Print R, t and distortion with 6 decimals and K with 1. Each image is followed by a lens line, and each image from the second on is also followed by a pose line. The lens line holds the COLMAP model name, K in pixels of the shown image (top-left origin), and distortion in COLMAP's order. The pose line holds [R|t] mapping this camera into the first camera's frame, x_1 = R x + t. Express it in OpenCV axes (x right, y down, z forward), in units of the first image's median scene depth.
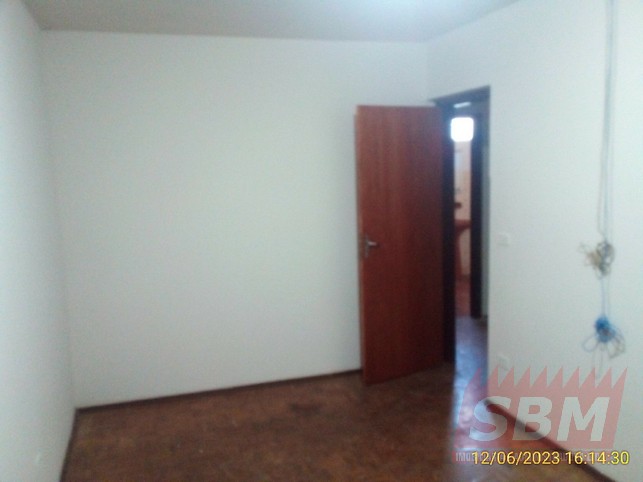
lens RADIAL K [[600.4, 0, 321.5], [0, 600.4, 240.7], [0, 0, 1]] dist [-0.001853, 0.000000]
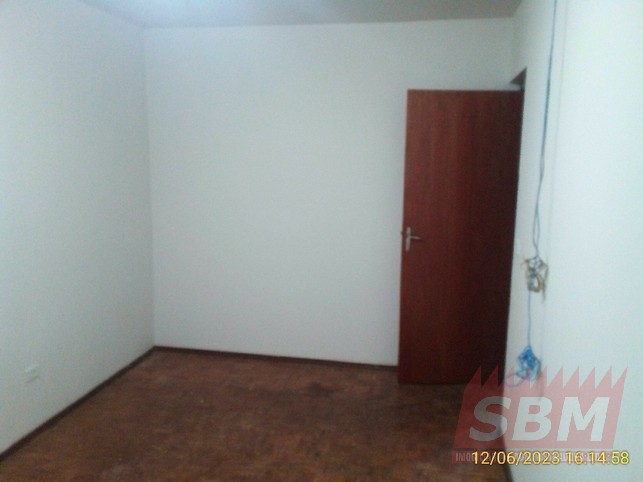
lens RADIAL K [[600.4, 0, 321.5], [0, 600.4, 241.3], [0, 0, 1]] dist [-0.001853, 0.000000]
pose [[0.866078, 0.112462, -0.487094, 0.435830], [-0.099811, 0.993649, 0.051948, -0.023801], [0.489843, 0.003626, 0.871803, 0.109528]]
